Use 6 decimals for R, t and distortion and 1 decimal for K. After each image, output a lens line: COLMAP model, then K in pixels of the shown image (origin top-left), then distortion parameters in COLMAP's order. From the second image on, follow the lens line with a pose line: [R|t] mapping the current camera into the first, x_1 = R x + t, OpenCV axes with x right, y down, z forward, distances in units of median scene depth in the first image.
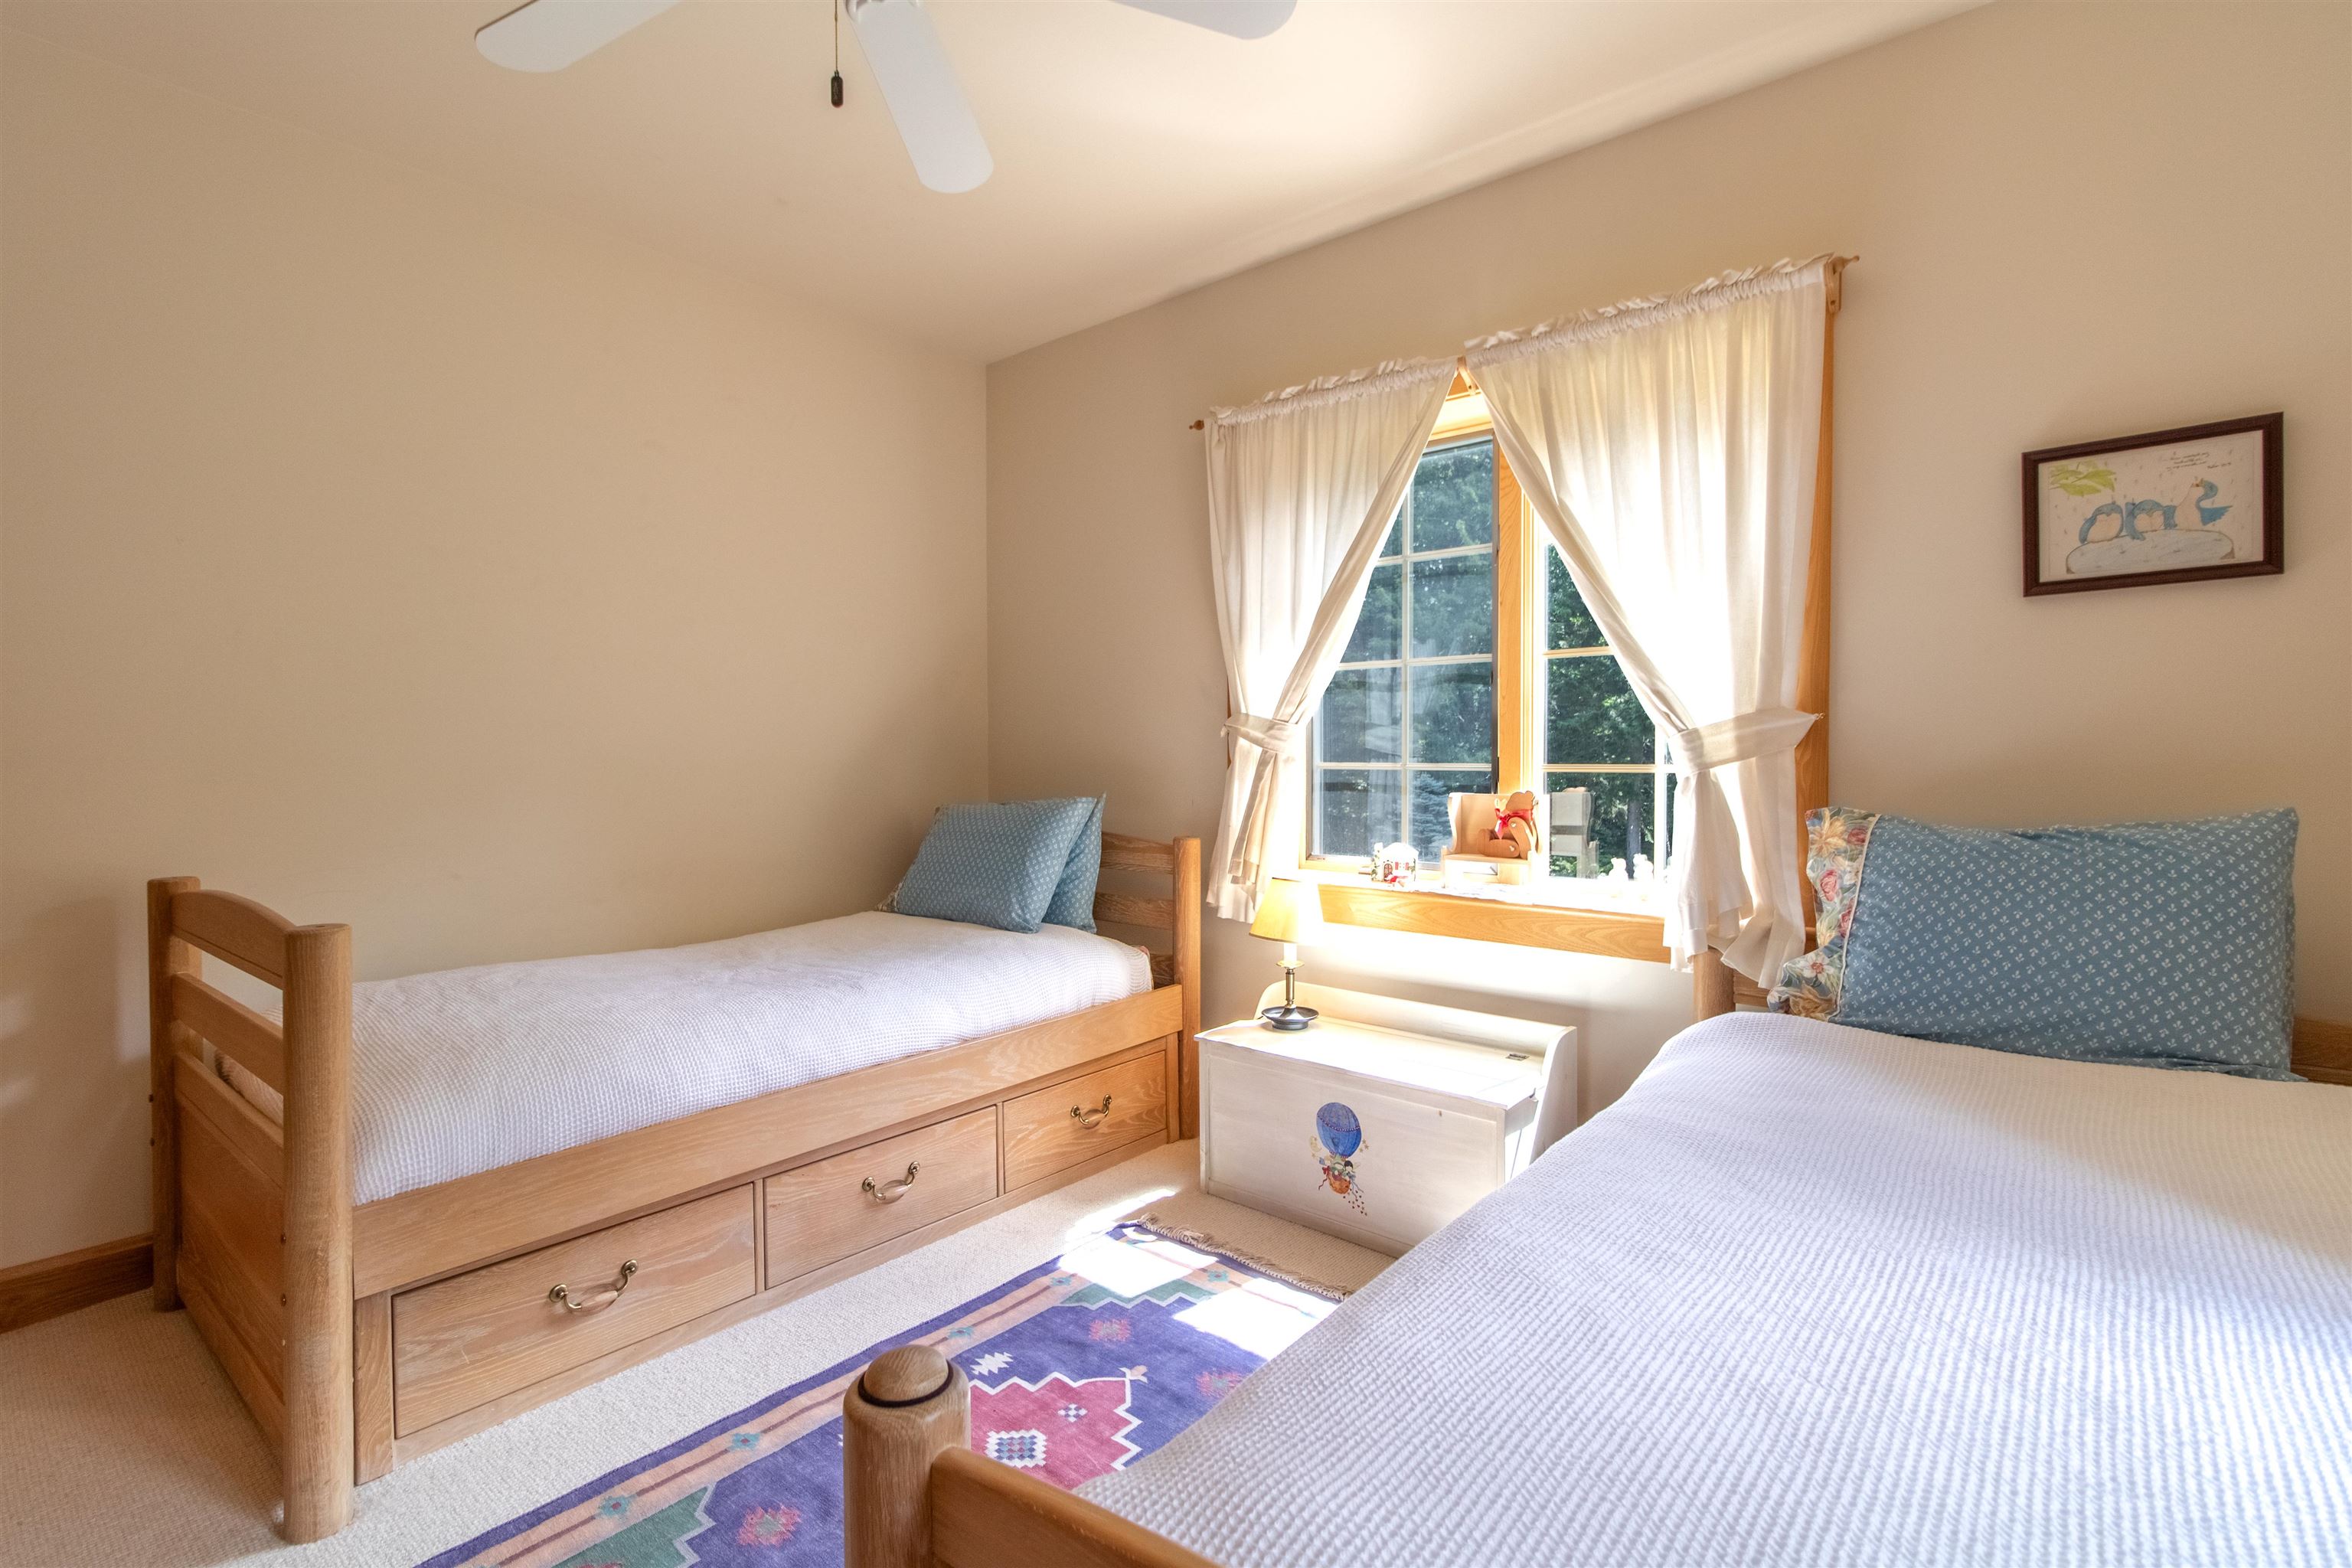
lens RADIAL K [[1101.4, 0, 1189.3], [0, 1101.4, 780.5], [0, 0, 1]] dist [-0.002088, 0.000019]
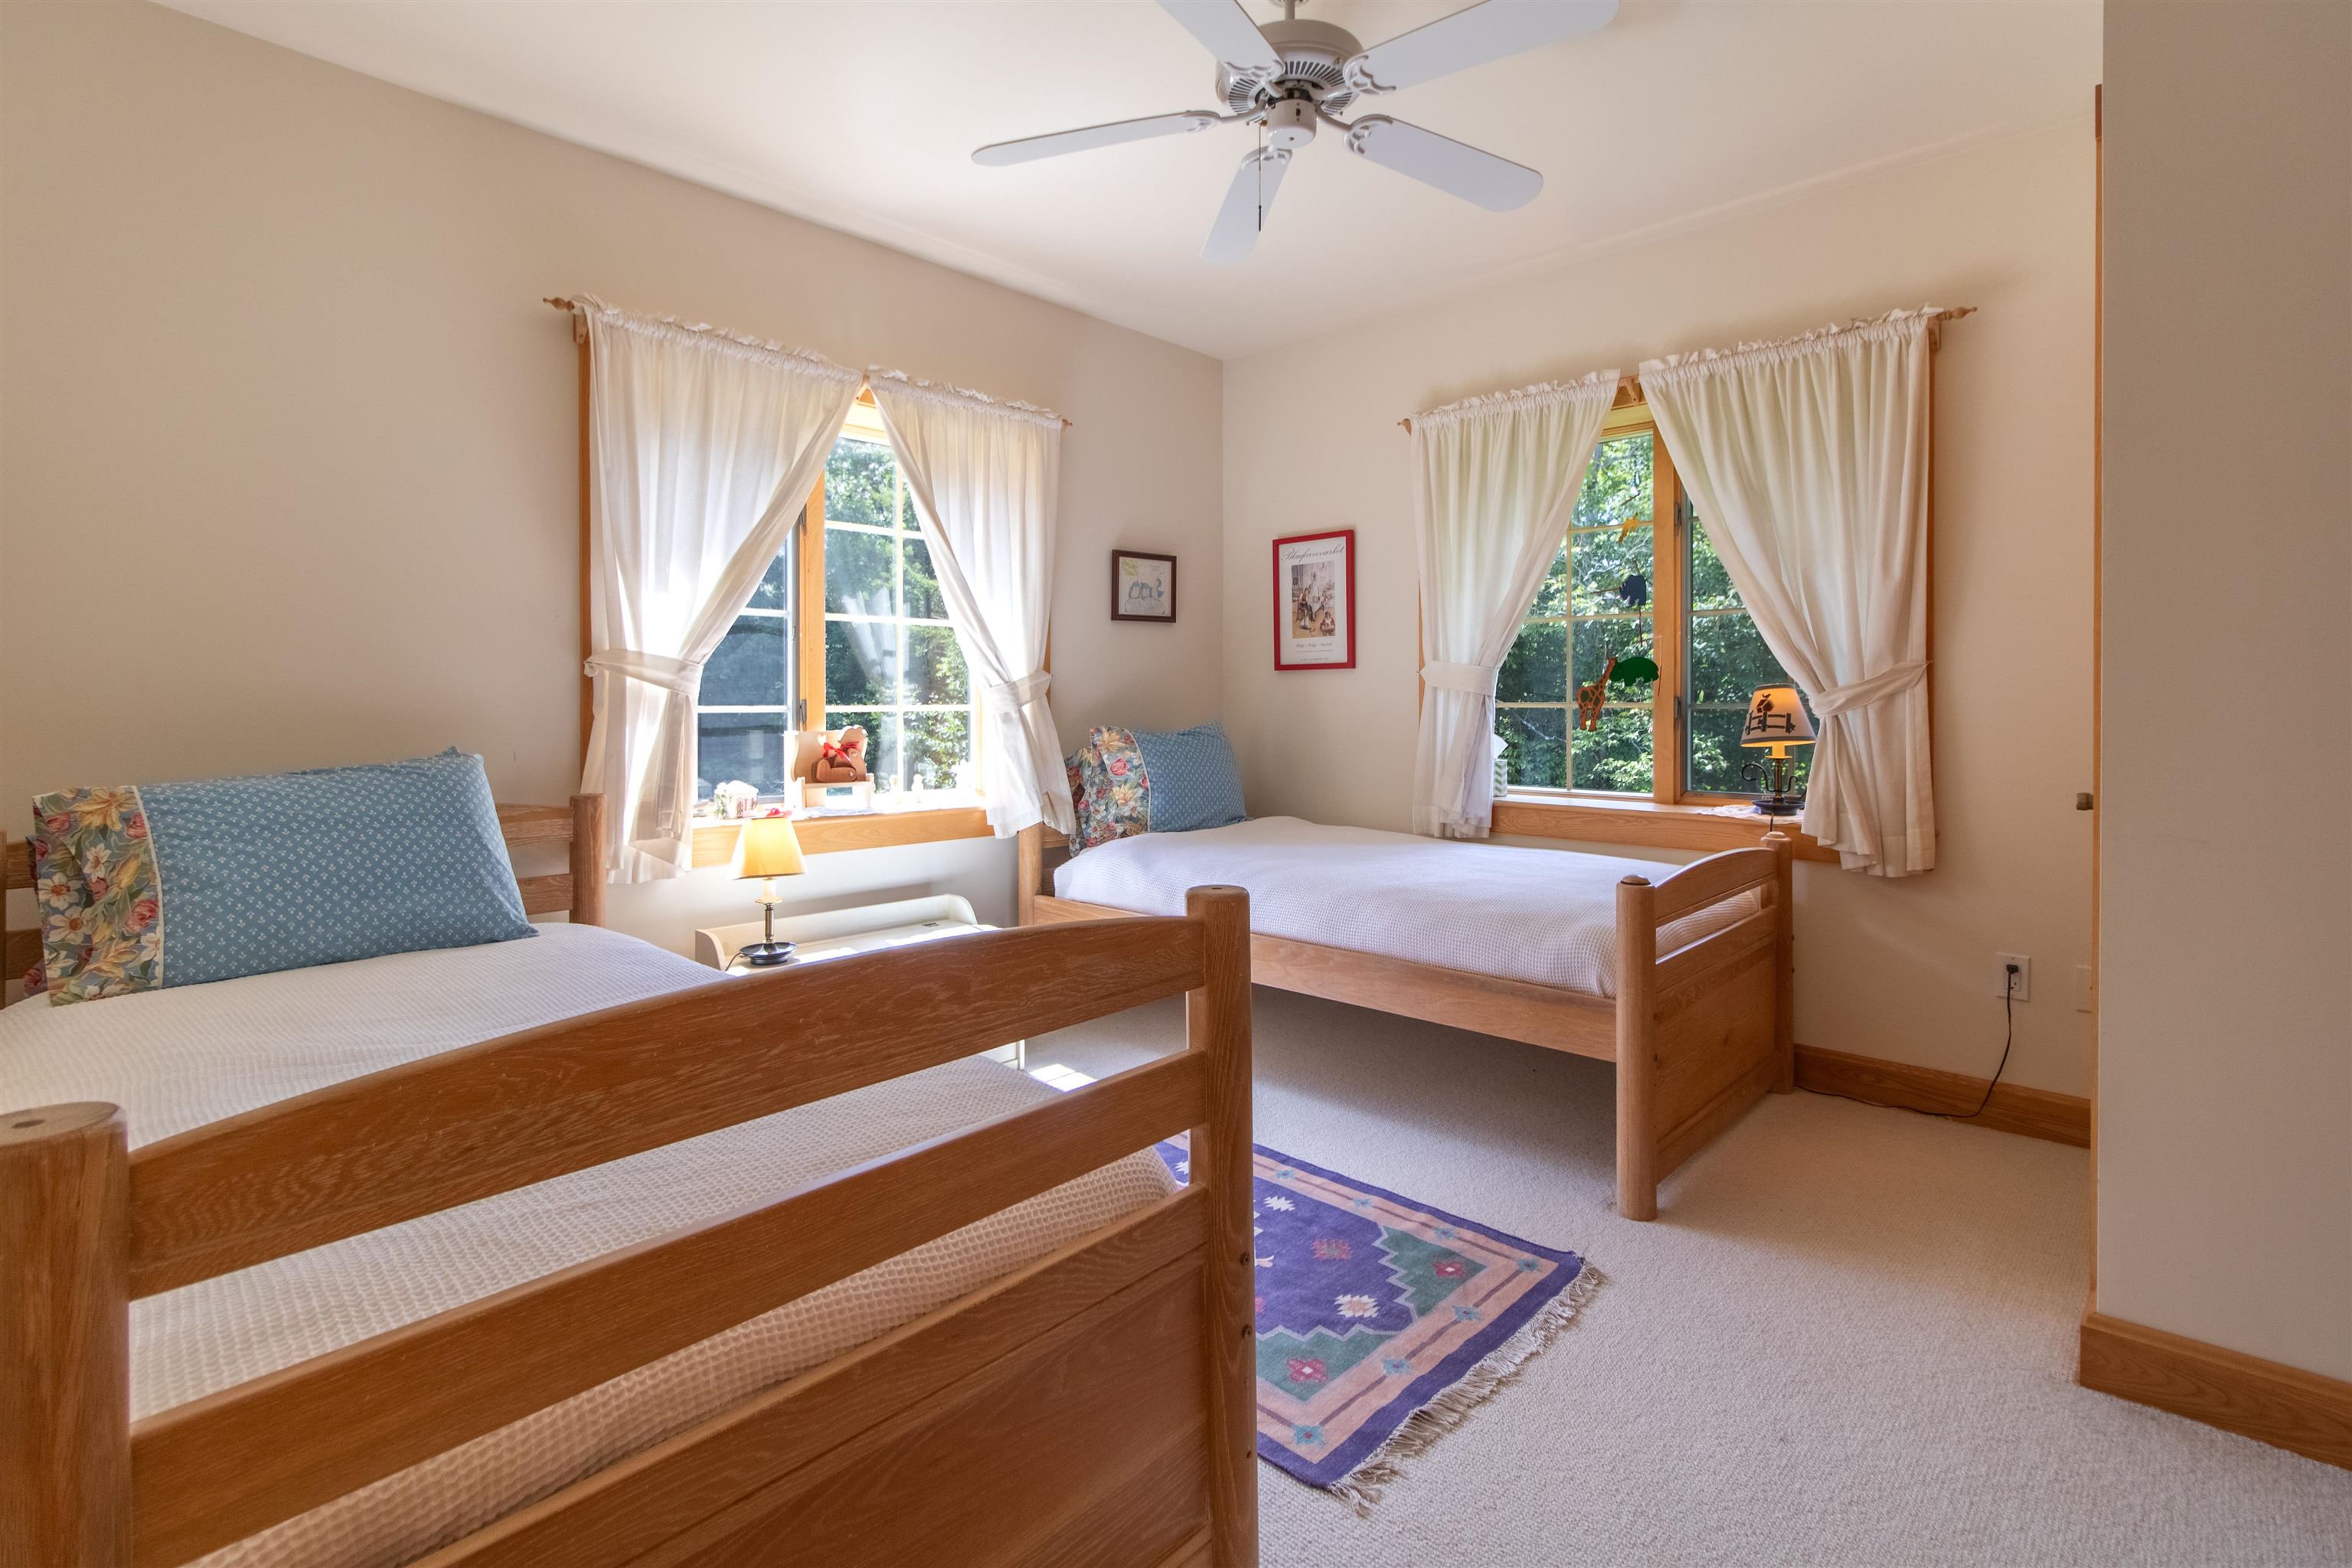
lens RADIAL K [[1113.5, 0, 1172.2], [0, 1113.5, 717.8], [0, 0, 1]] dist [-0.000901, -0.000016]
pose [[0.056912, -0.012329, 0.998303, -0.985475], [0.027452, 0.999565, 0.010780, -0.005079], [-0.998002, 0.026792, 0.057226, 0.598879]]
